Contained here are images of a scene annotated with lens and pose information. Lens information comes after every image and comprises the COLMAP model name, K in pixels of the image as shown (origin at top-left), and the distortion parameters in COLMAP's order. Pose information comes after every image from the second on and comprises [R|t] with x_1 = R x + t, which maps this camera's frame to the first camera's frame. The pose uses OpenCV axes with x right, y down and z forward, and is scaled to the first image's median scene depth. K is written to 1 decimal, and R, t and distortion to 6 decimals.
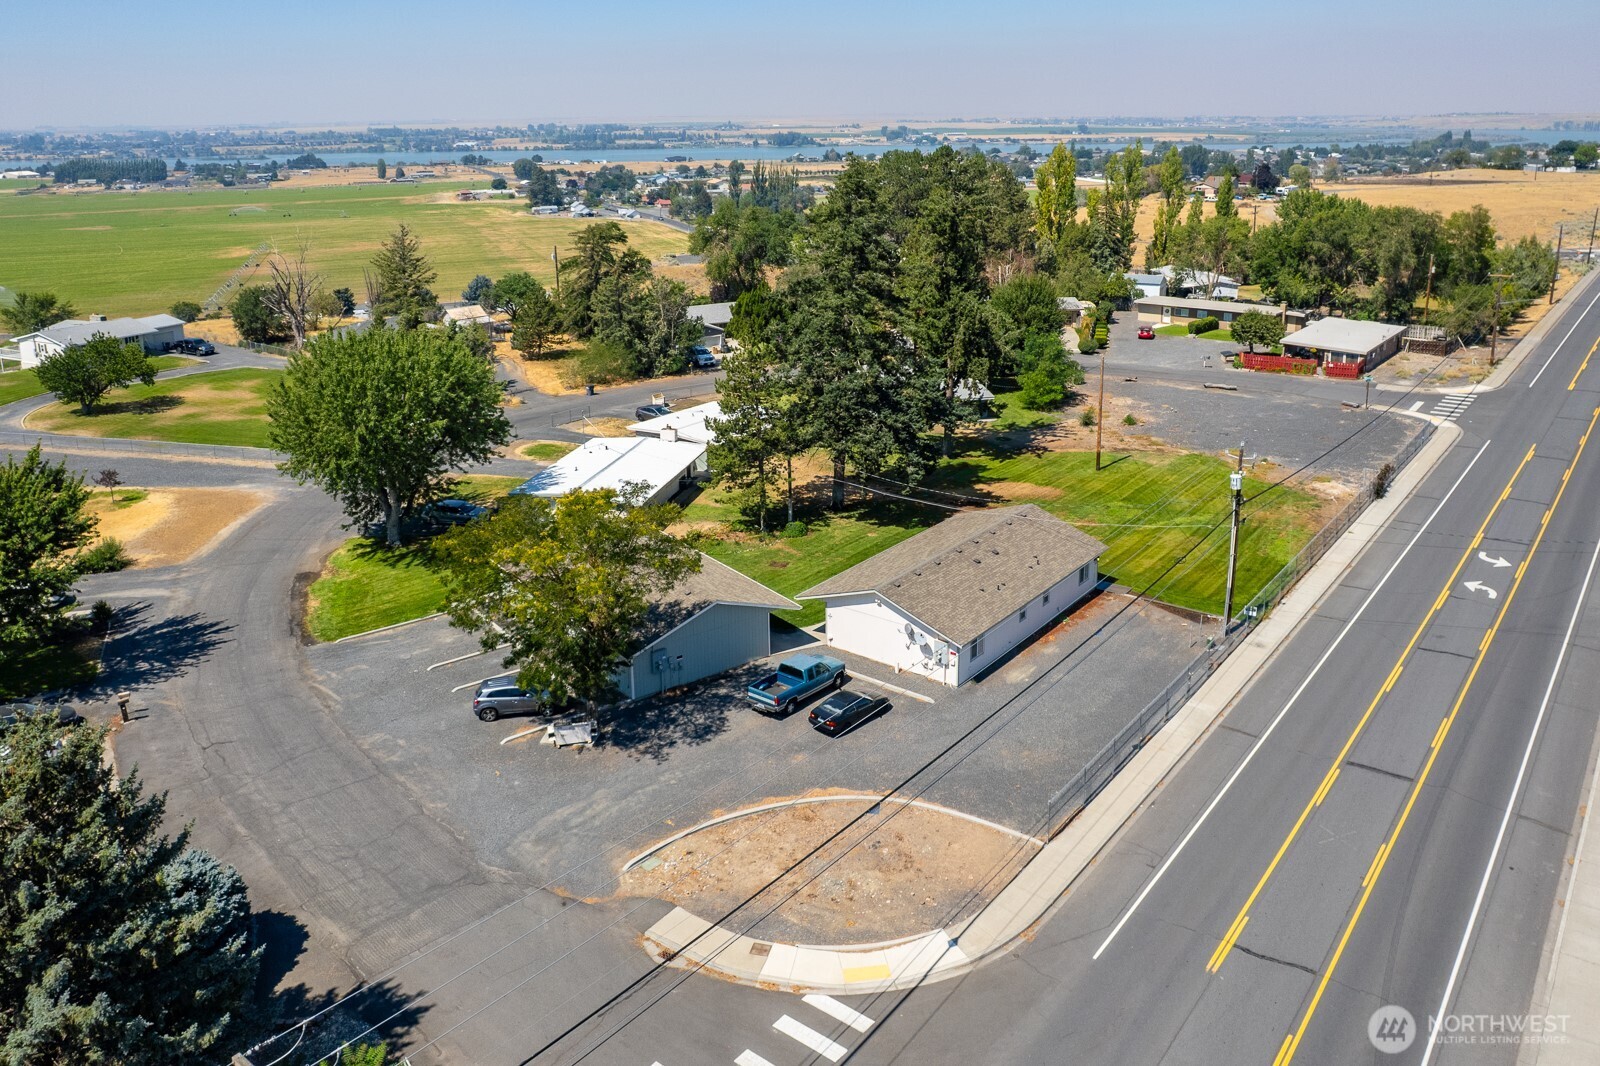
lens RADIAL K [[1191.2, 0, 803.4], [0, 1191.2, 459.5], [0, 0, 1]] dist [-0.034406, 0.004417]
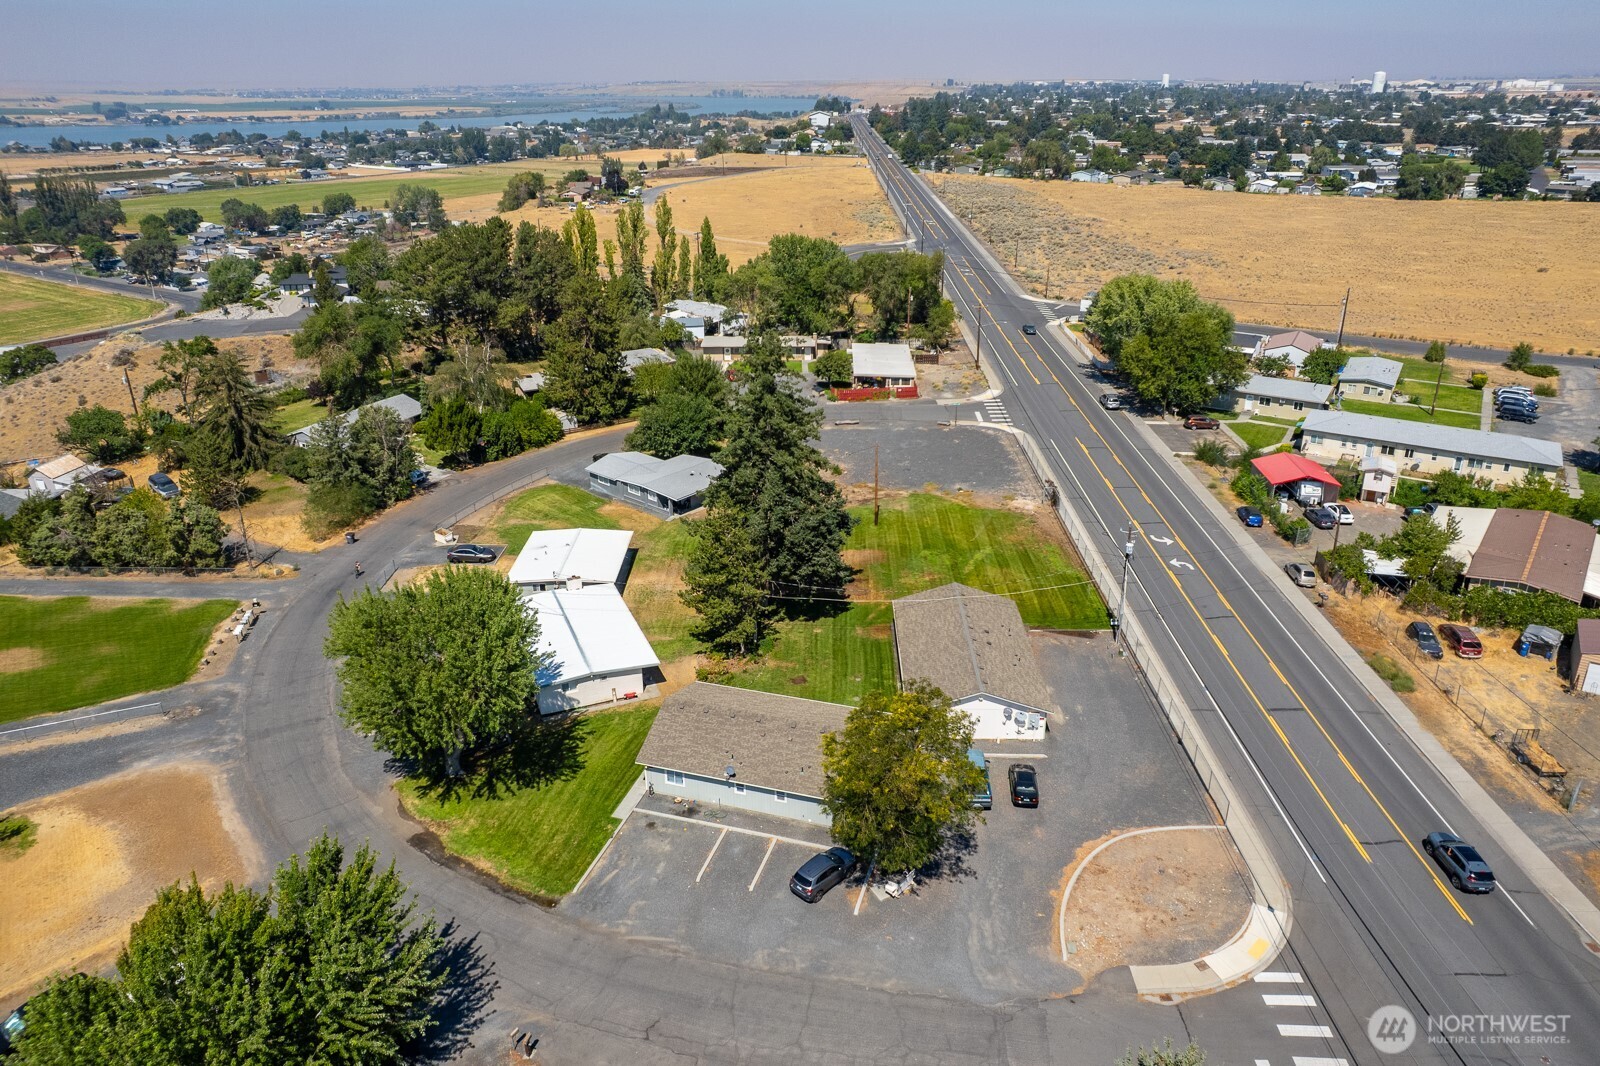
lens RADIAL K [[1049.1, 0, 807.3], [0, 1049.1, 536.3], [0, 0, 1]] dist [-0.051740, 0.066041]
pose [[0.801368, -0.235302, 0.549948, -0.496313], [0.163673, 0.970550, 0.176761, -0.213444], [-0.575344, -0.051639, 0.816280, 0.098579]]
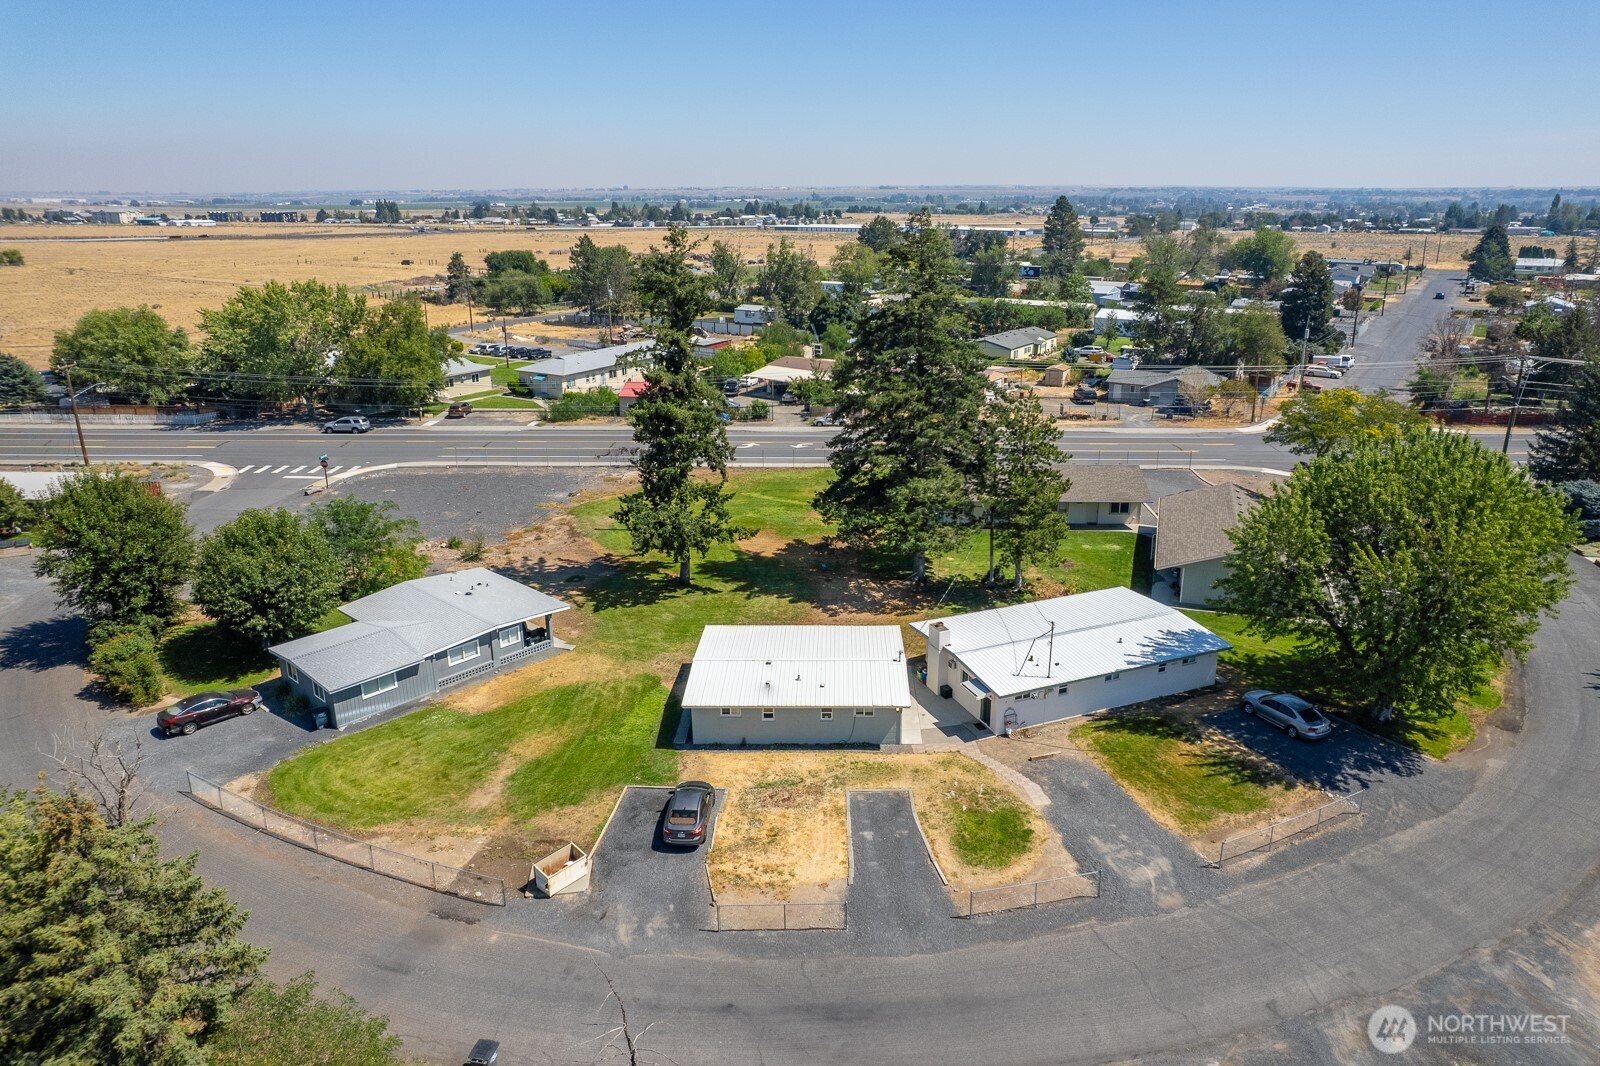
lens RADIAL K [[1040.1, 0, 828.6], [0, 1040.1, 509.1], [0, 0, 1]] dist [-0.057523, 0.054312]
pose [[-0.585670, -0.228323, 0.777727, -0.568492], [0.234934, 0.870500, 0.432477, -0.388356], [-0.775755, 0.436003, -0.456185, 1.391996]]
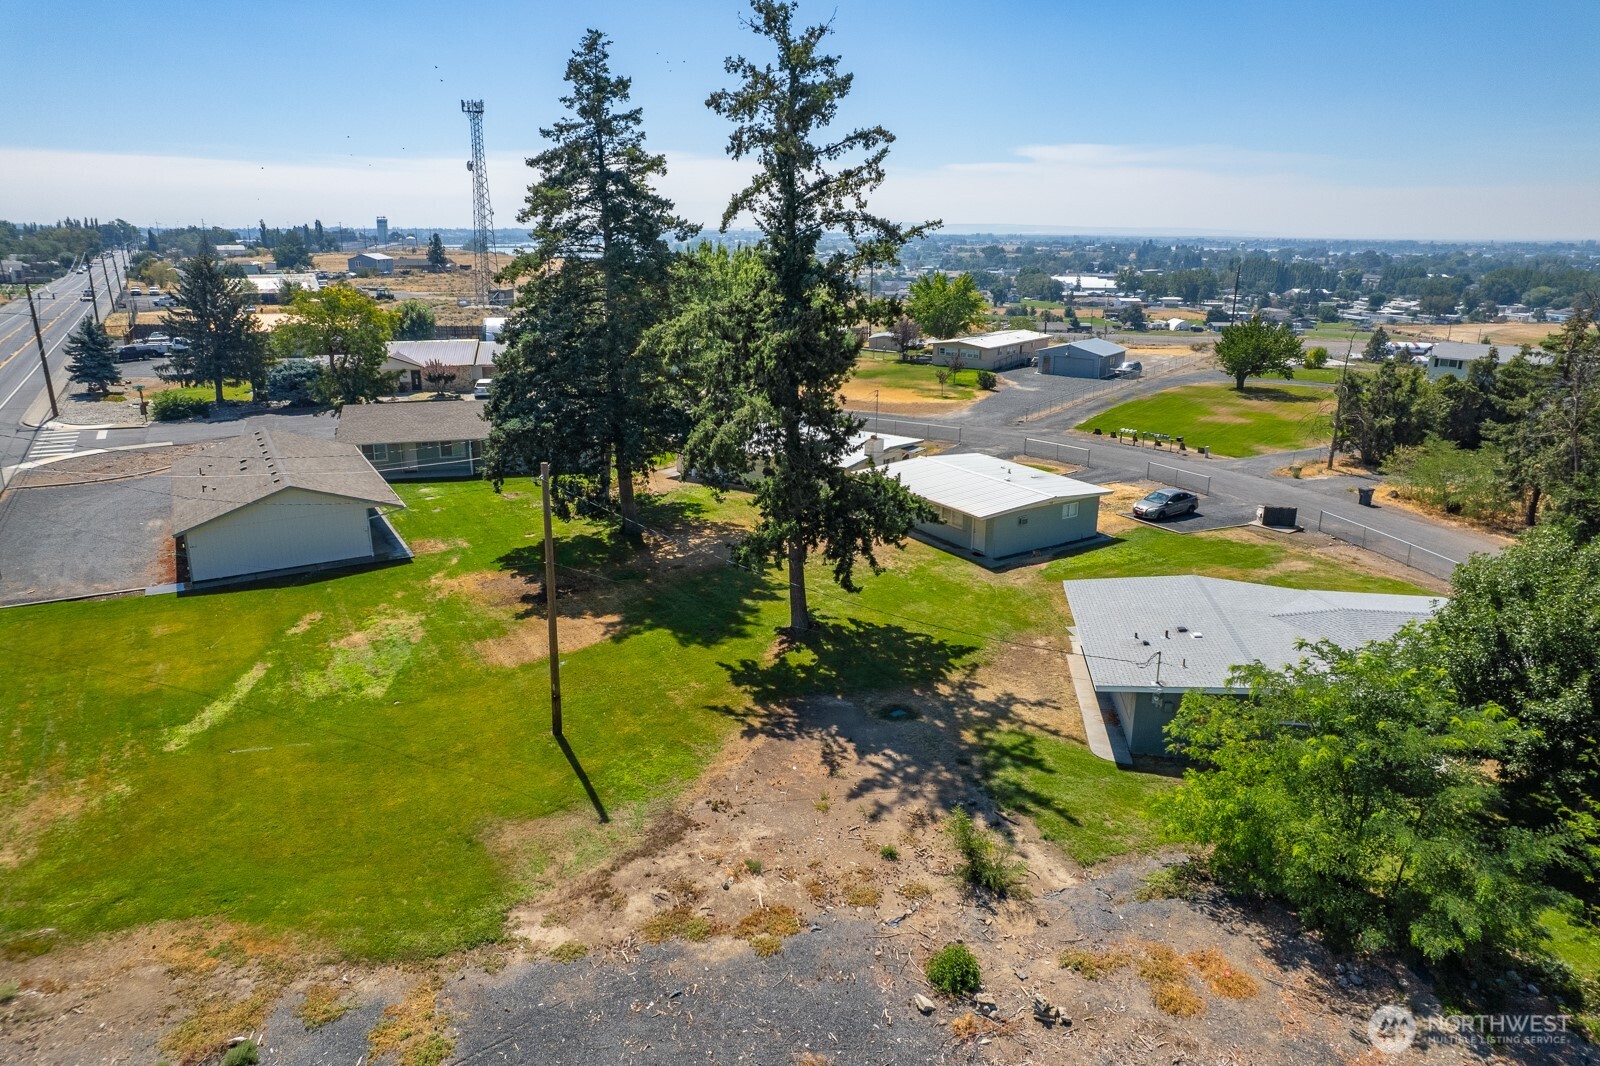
lens RADIAL K [[1023.7, 0, 803.5], [0, 1023.7, 533.7], [0, 0, 1]] dist [-0.063444, 0.067258]
pose [[-0.357413, 0.276814, -0.891981, 0.558988], [-0.267793, 0.884589, 0.381823, -0.231250], [0.894730, 0.375335, -0.242035, 1.229445]]
